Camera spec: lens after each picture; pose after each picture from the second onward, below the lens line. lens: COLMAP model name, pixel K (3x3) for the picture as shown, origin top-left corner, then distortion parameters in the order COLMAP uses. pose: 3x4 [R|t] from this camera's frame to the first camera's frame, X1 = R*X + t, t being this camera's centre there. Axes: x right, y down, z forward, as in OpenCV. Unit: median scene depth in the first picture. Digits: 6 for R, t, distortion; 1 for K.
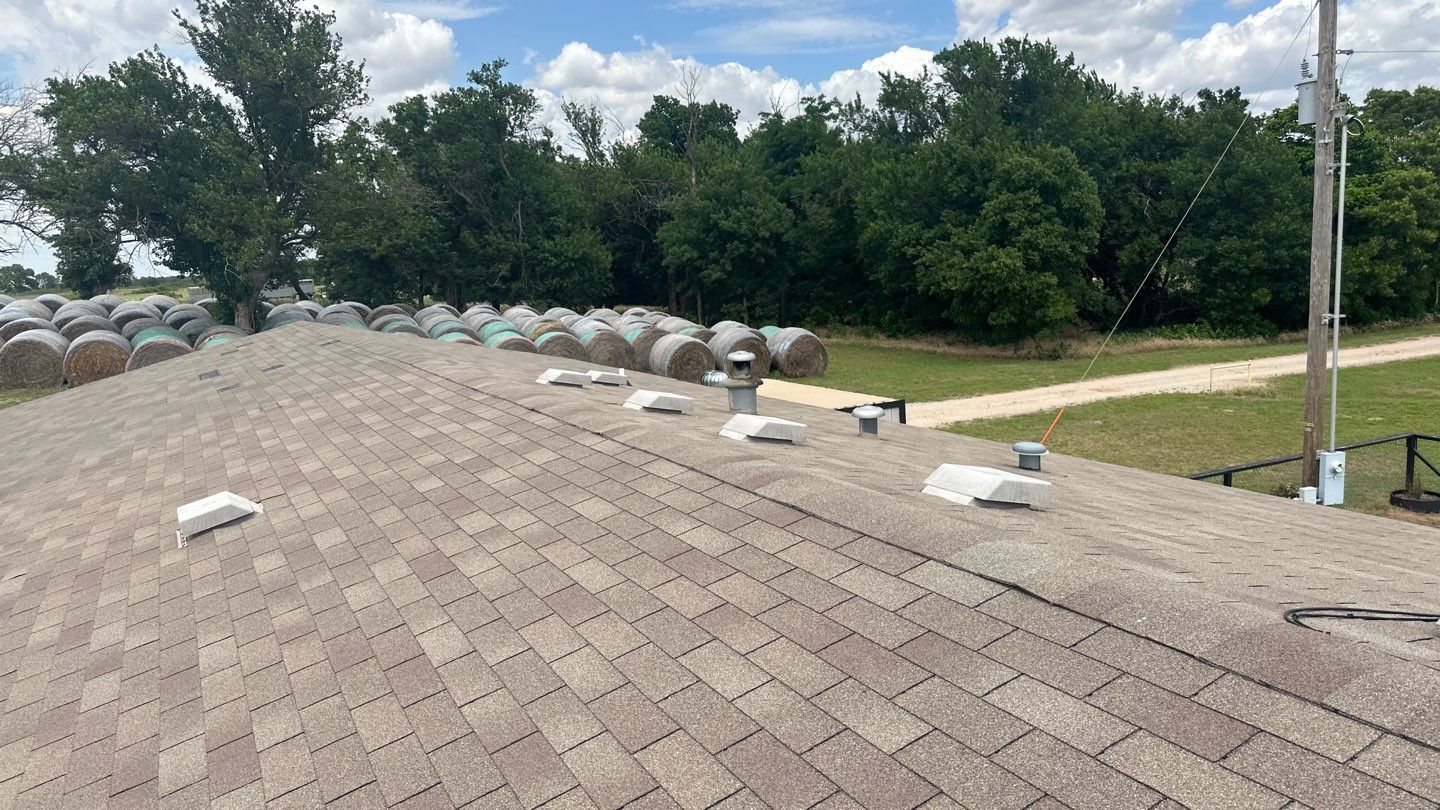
lens RADIAL K [[996.7, 0, 714.9], [0, 996.7, 431.3], [0, 0, 1]] dist [0.074443, -0.103118]
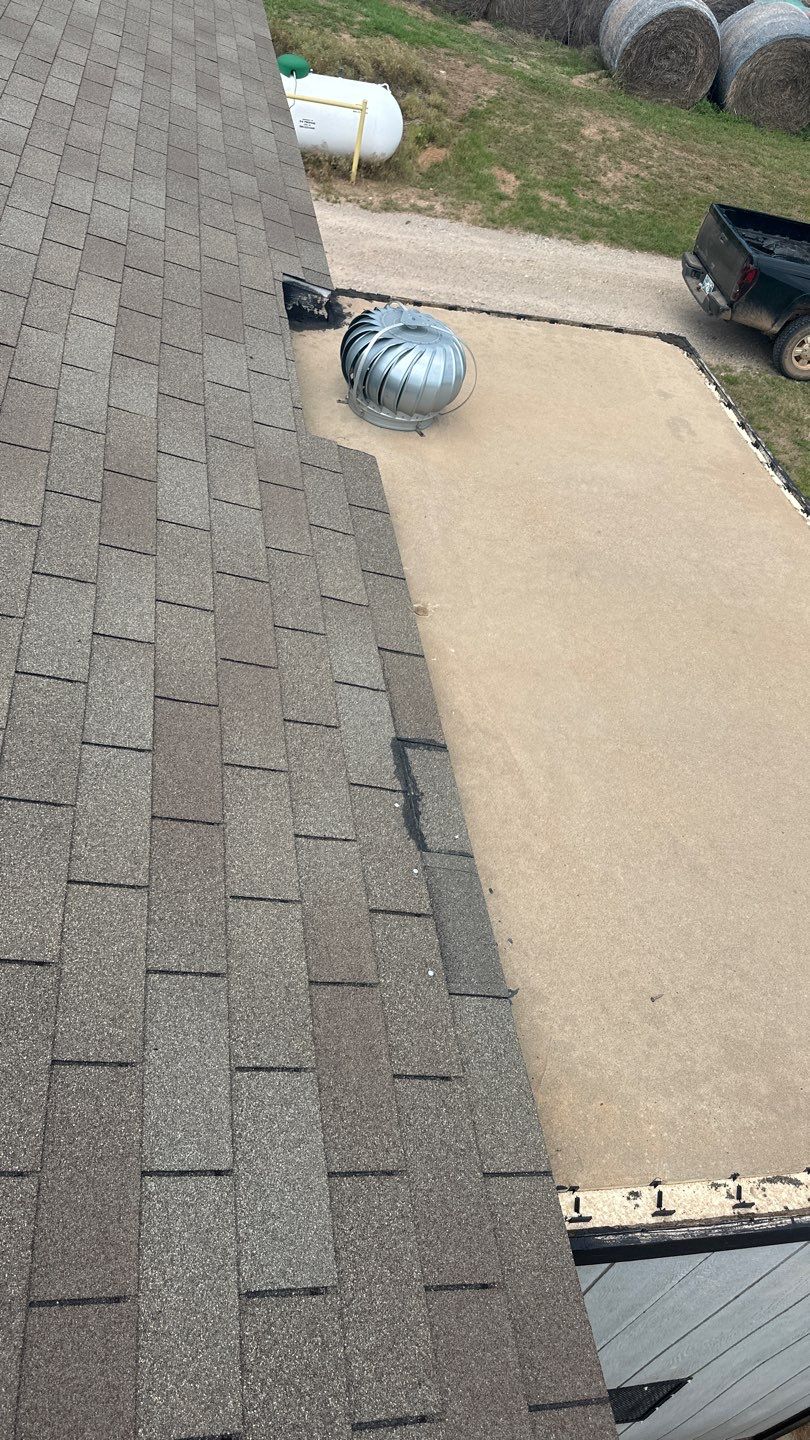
lens RADIAL K [[996.7, 0, 395.3], [0, 996.7, 684.4], [0, 0, 1]] dist [0.074443, -0.103118]
pose [[0.914041, 0.394967, -0.092357, 0.017672], [-0.285588, 0.788340, 0.544939, -0.045545], [0.288042, -0.471721, 0.833374, 0.306408]]
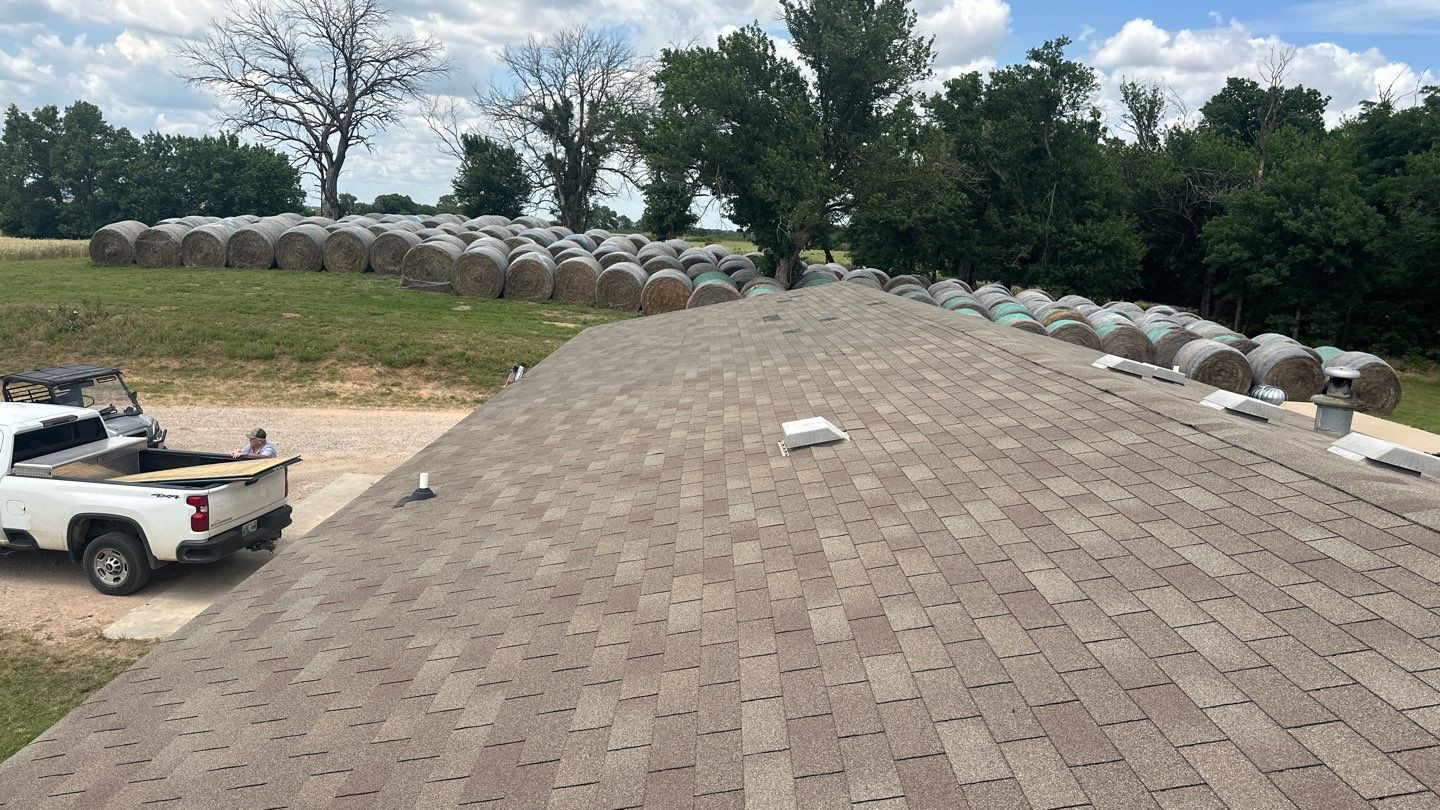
lens RADIAL K [[996.7, 0, 721.2], [0, 996.7, 427.4], [0, 0, 1]] dist [0.074443, -0.103118]
pose [[0.880182, 0.181903, -0.438395, -0.011370], [-0.174296, 0.982988, 0.057930, 0.003528], [0.441475, 0.025422, 0.896913, -0.010595]]
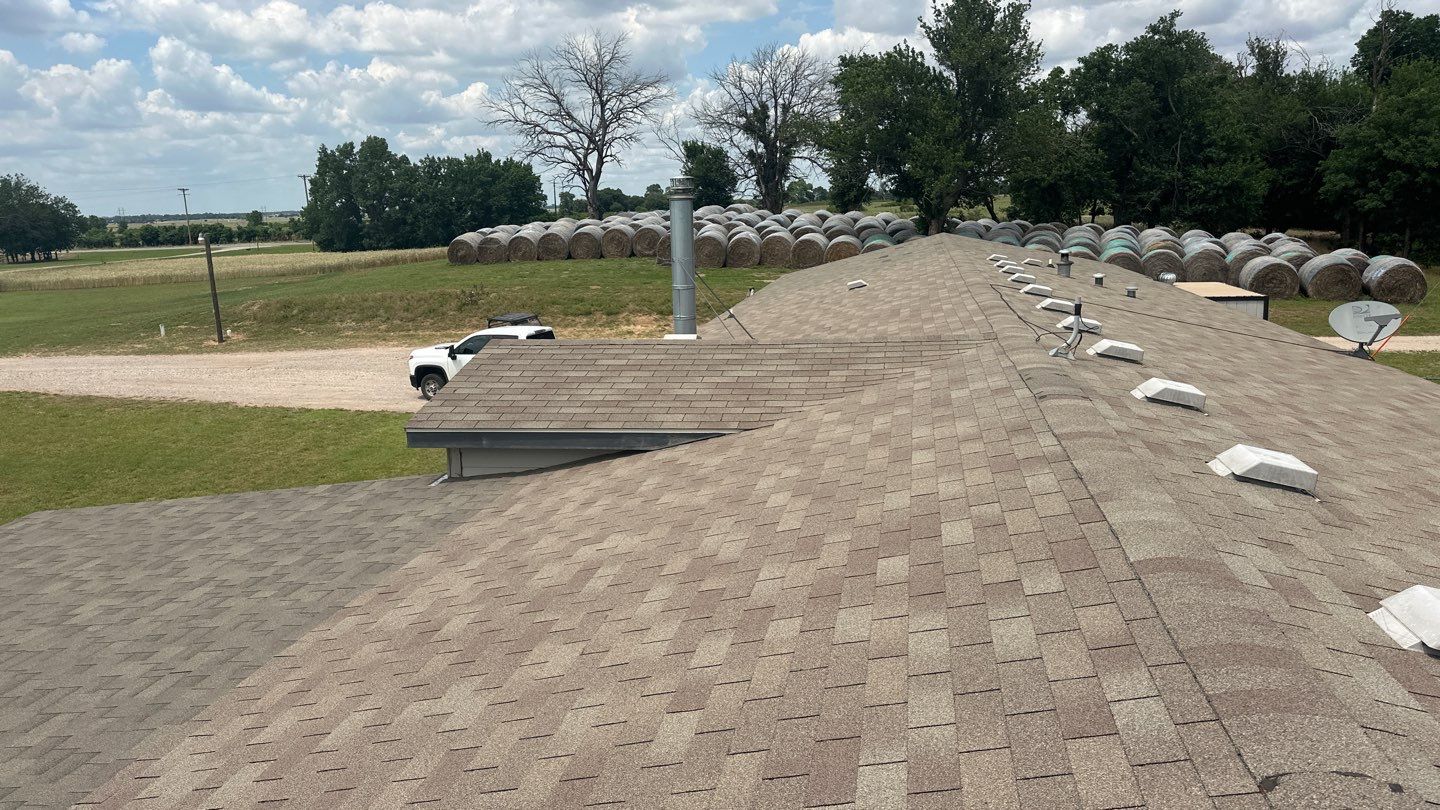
lens RADIAL K [[996.7, 0, 709.7], [0, 996.7, 418.2], [0, 0, 1]] dist [0.074443, -0.103118]
pose [[0.772661, 0.156136, -0.615319, 0.176454], [-0.113415, 0.987639, 0.108195, 0.029215], [0.624606, -0.013811, 0.780818, -0.273647]]
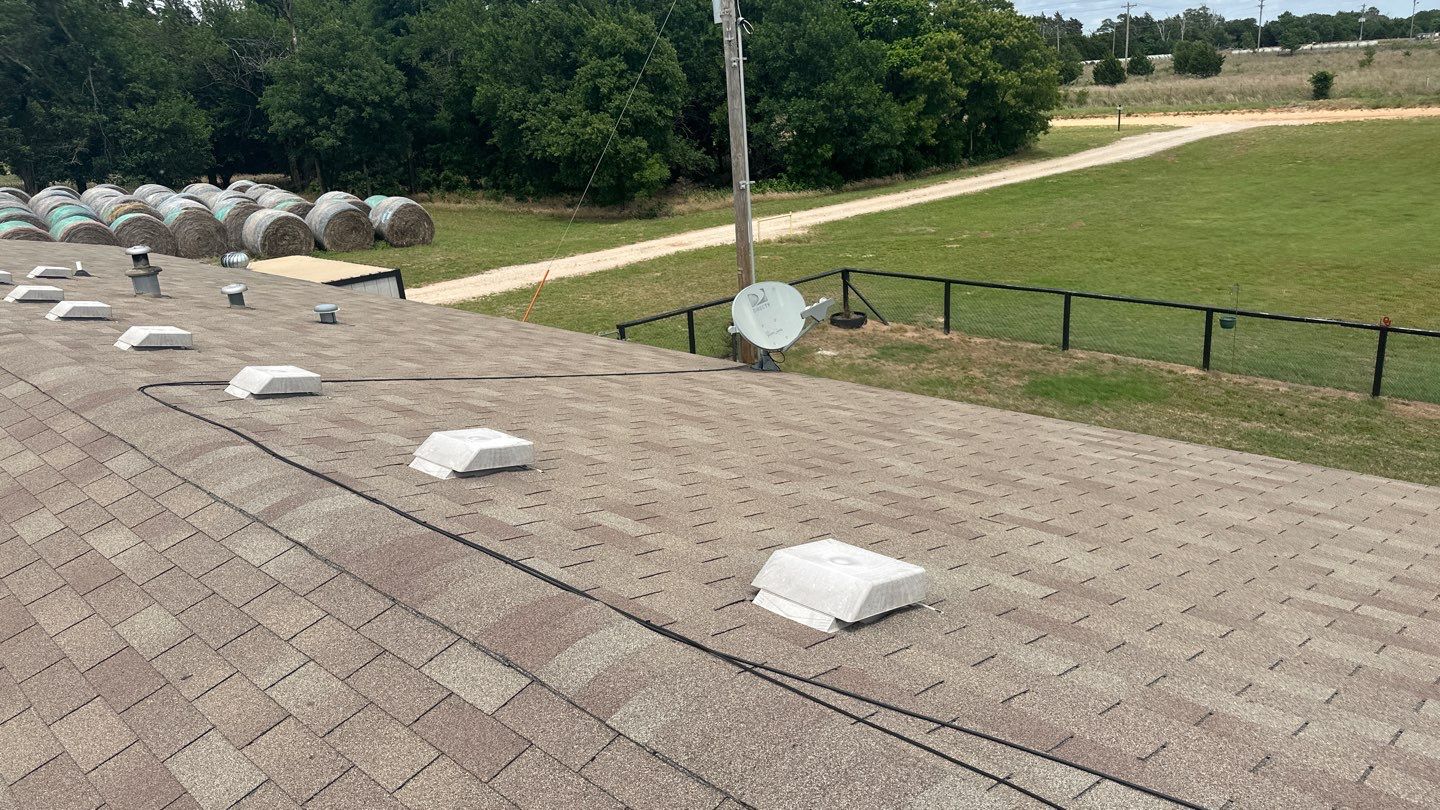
lens RADIAL K [[996.7, 0, 712.0], [0, 996.7, 426.5], [0, 0, 1]] dist [0.074443, -0.103118]
pose [[0.954484, -0.109865, 0.277291, 0.066564], [0.072082, 0.987098, 0.142977, 0.002761], [-0.289422, -0.116481, 0.950088, -0.084228]]
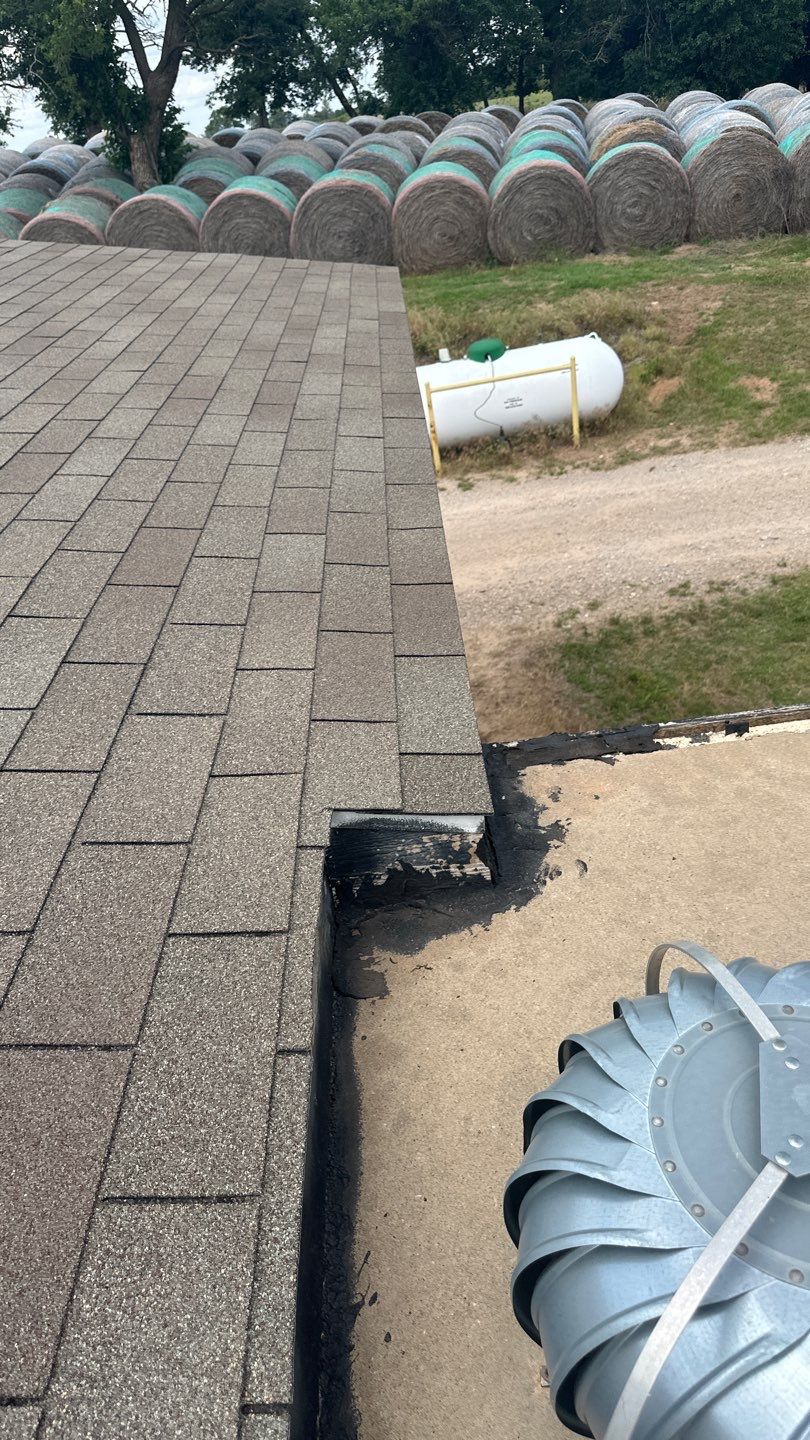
lens RADIAL K [[996.7, 0, 401.5], [0, 996.7, 693.2], [0, 0, 1]] dist [0.074443, -0.103118]
pose [[0.887329, 0.152399, -0.435226, 0.000037], [0.030493, 0.922354, 0.385141, -0.037513], [0.460128, -0.355018, 0.813784, 0.374245]]
